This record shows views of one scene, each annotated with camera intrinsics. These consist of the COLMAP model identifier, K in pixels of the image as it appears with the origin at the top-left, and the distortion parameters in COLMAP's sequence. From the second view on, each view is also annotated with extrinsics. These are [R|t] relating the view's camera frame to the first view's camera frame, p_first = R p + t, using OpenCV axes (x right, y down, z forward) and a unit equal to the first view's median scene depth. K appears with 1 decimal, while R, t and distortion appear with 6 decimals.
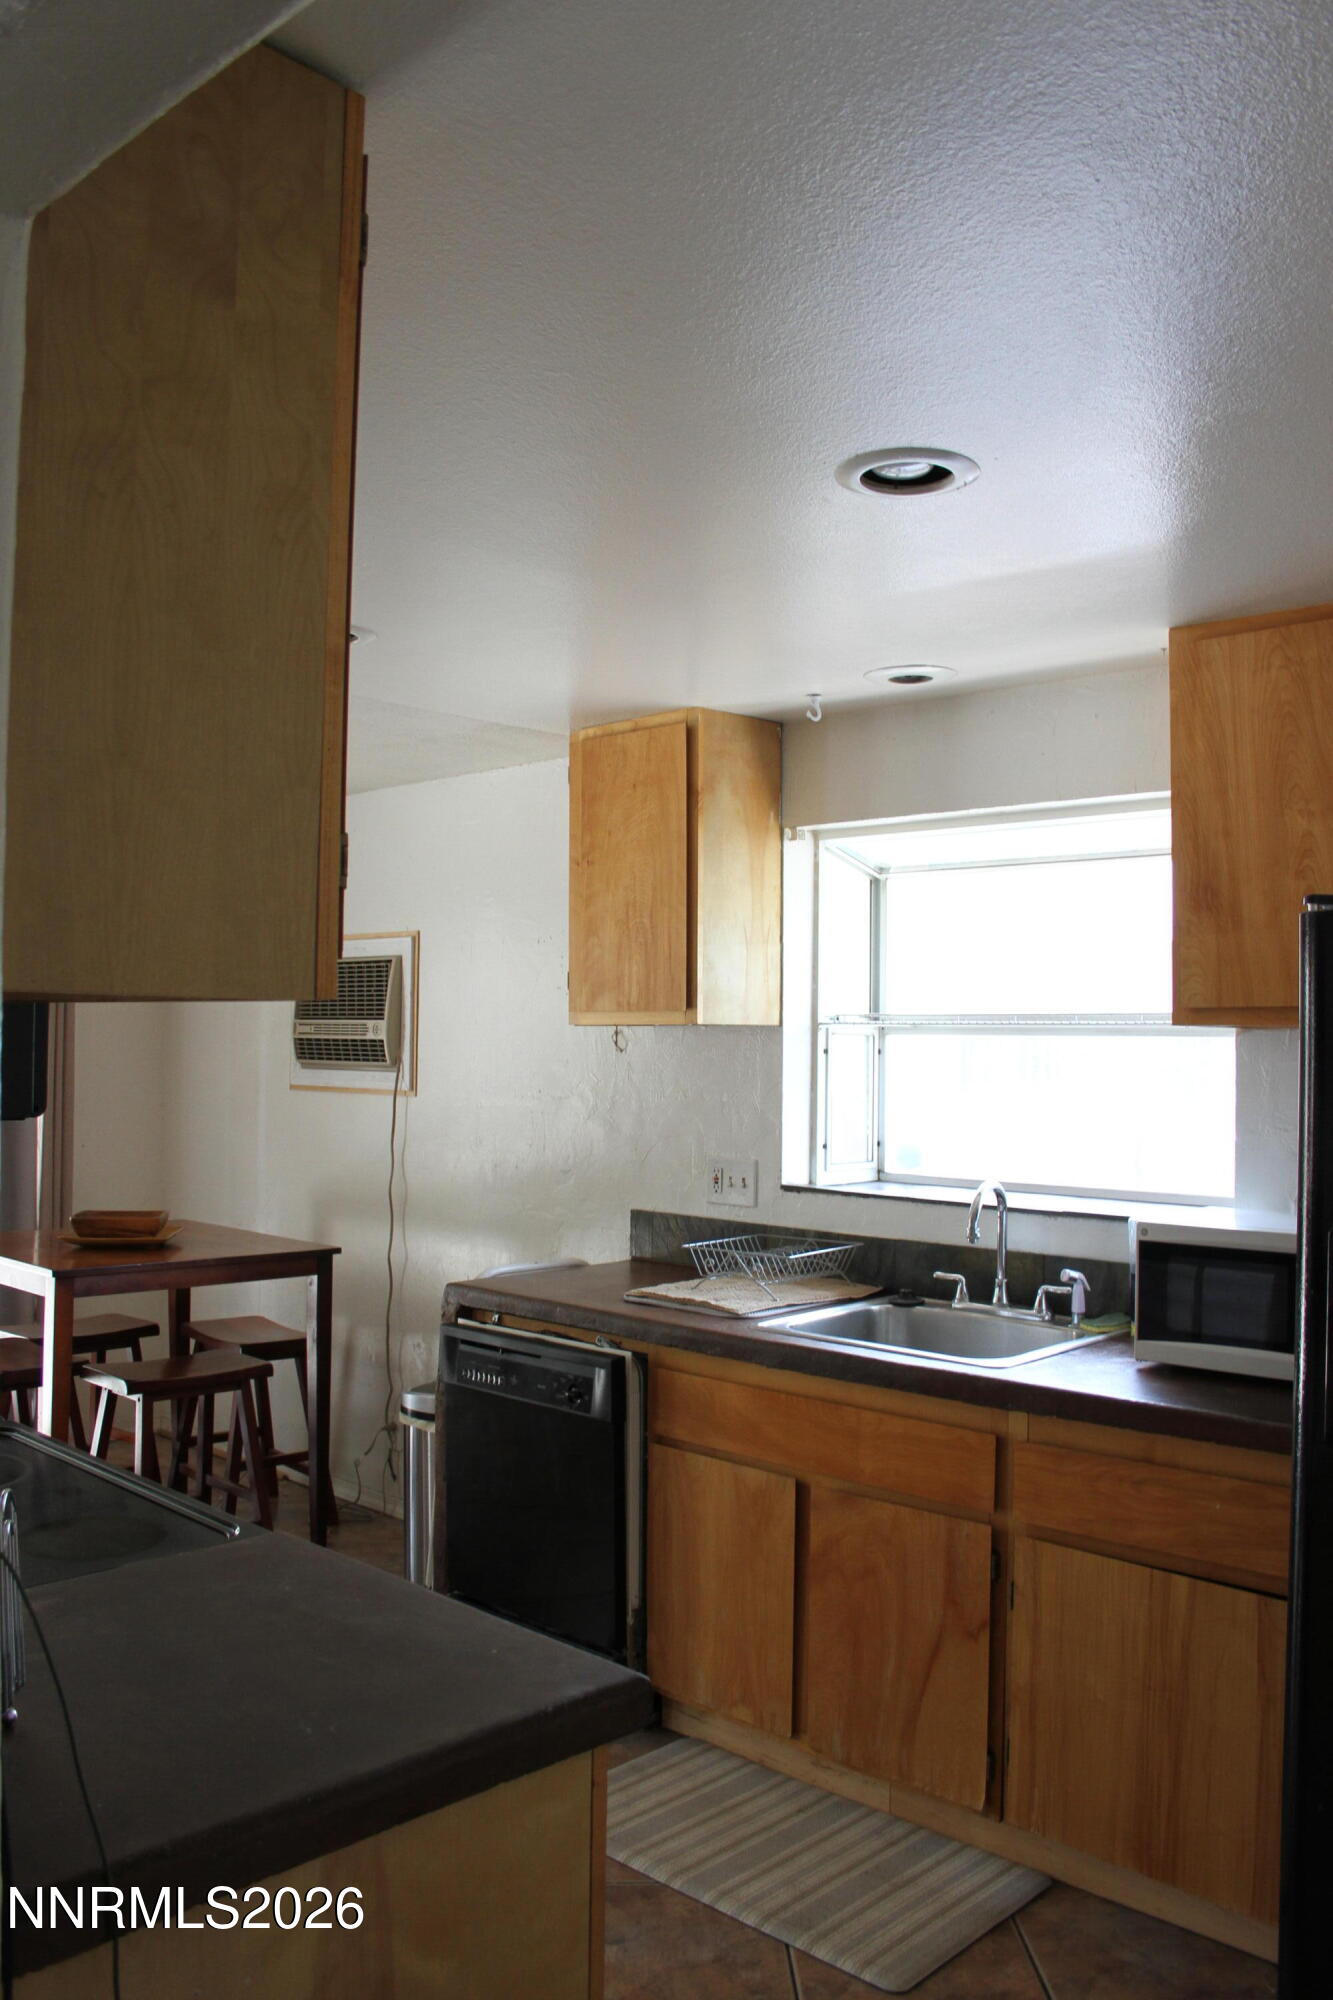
lens RADIAL K [[1634.5, 0, 666.5], [0, 1634.5, 1000.0], [0, 0, 1]] dist [-0.156862, 0.117832]
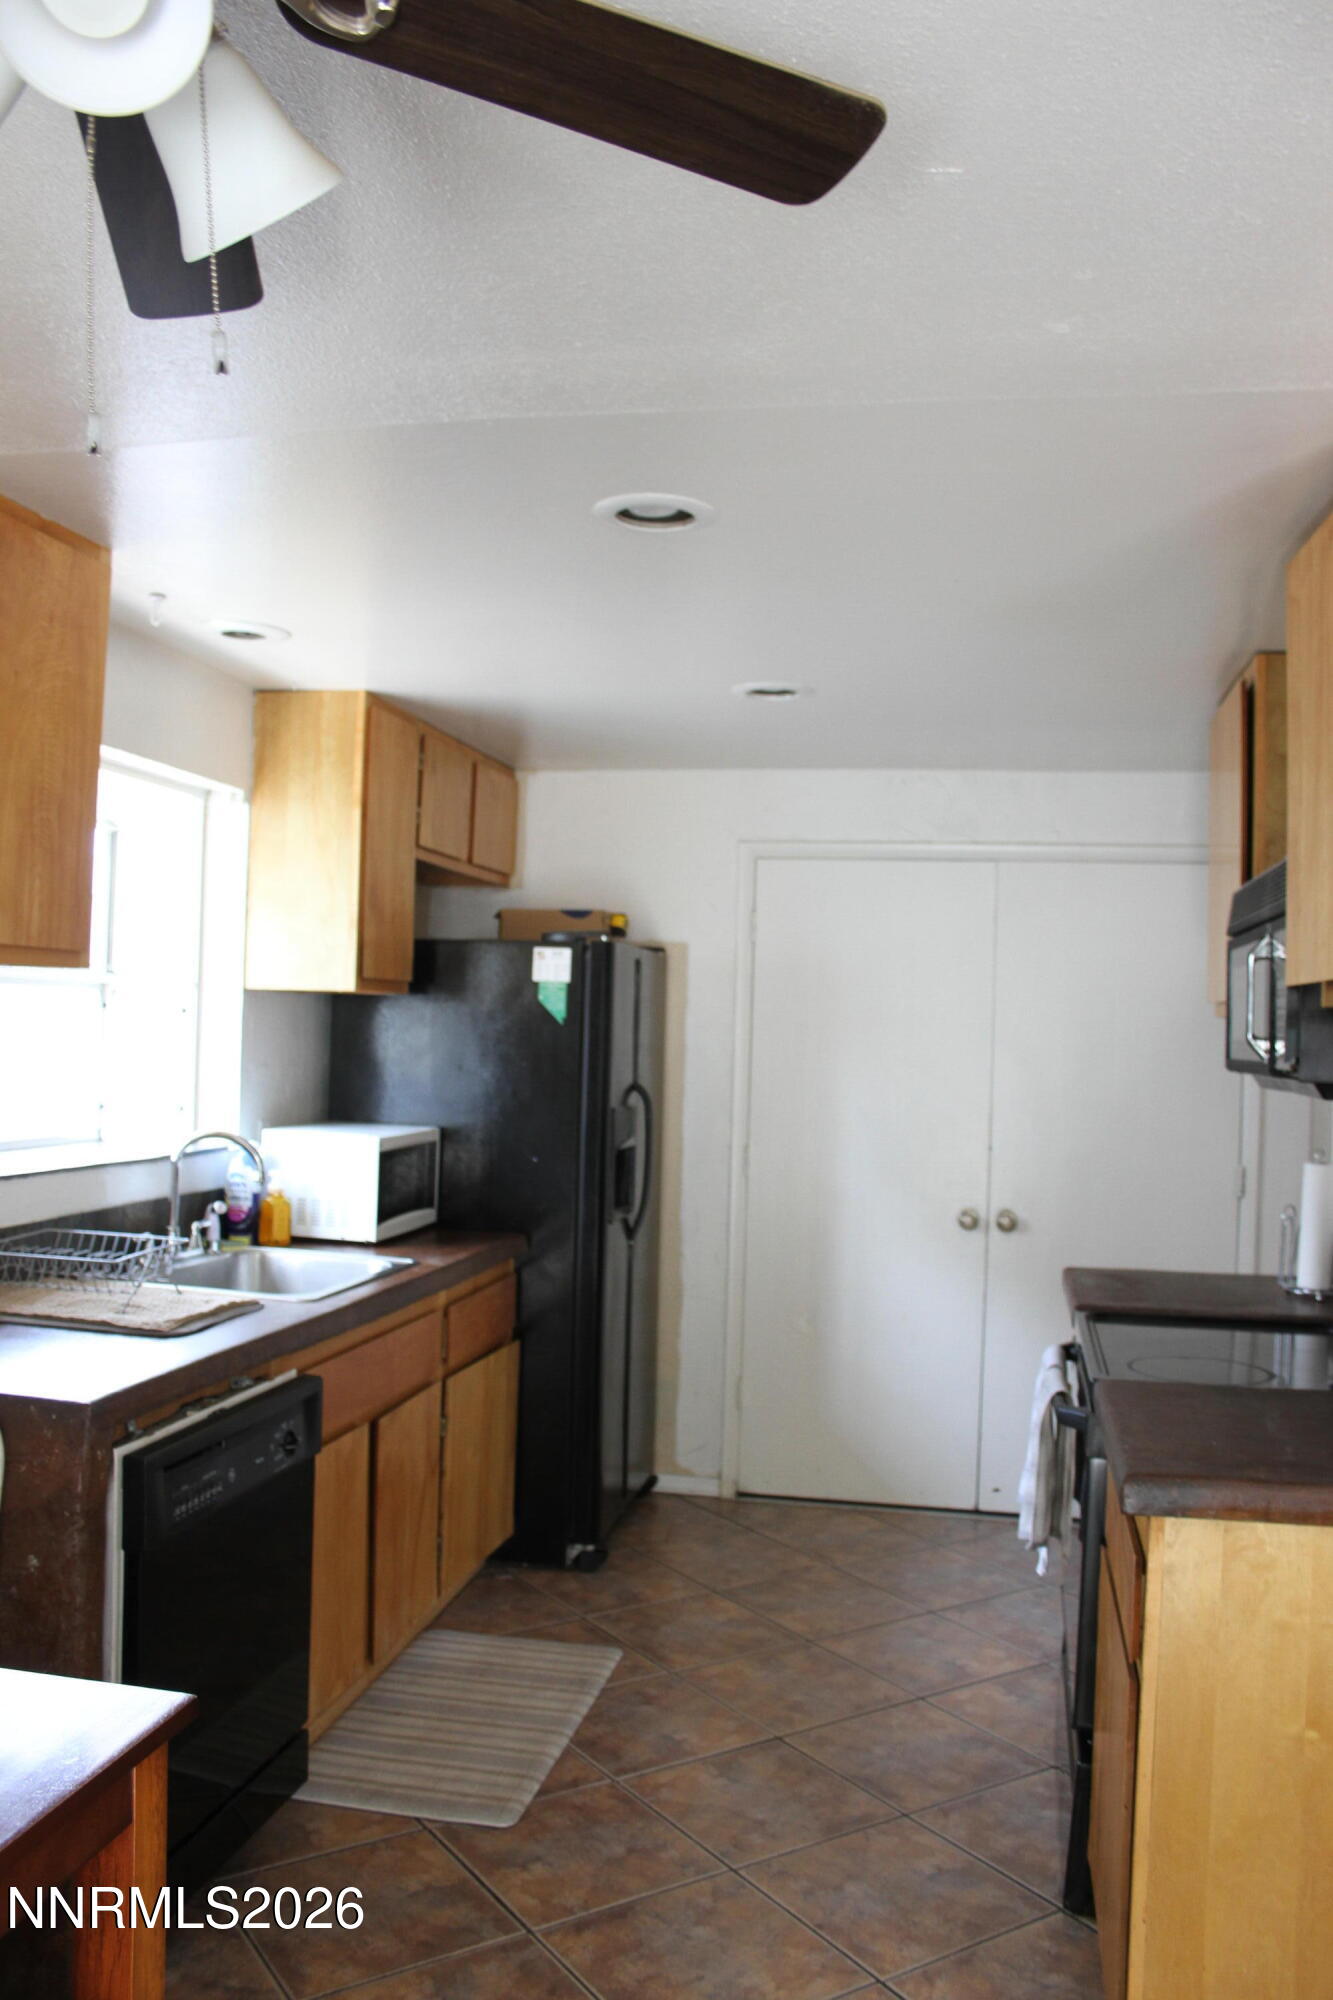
lens RADIAL K [[1634.5, 0, 666.5], [0, 1634.5, 1000.0], [0, 0, 1]] dist [-0.156862, 0.117832]
pose [[-0.523103, -0.012689, 0.852175, -0.997006], [-0.058357, 0.998076, -0.020961, 0.039149], [-0.850269, -0.060695, -0.522837, 1.539939]]
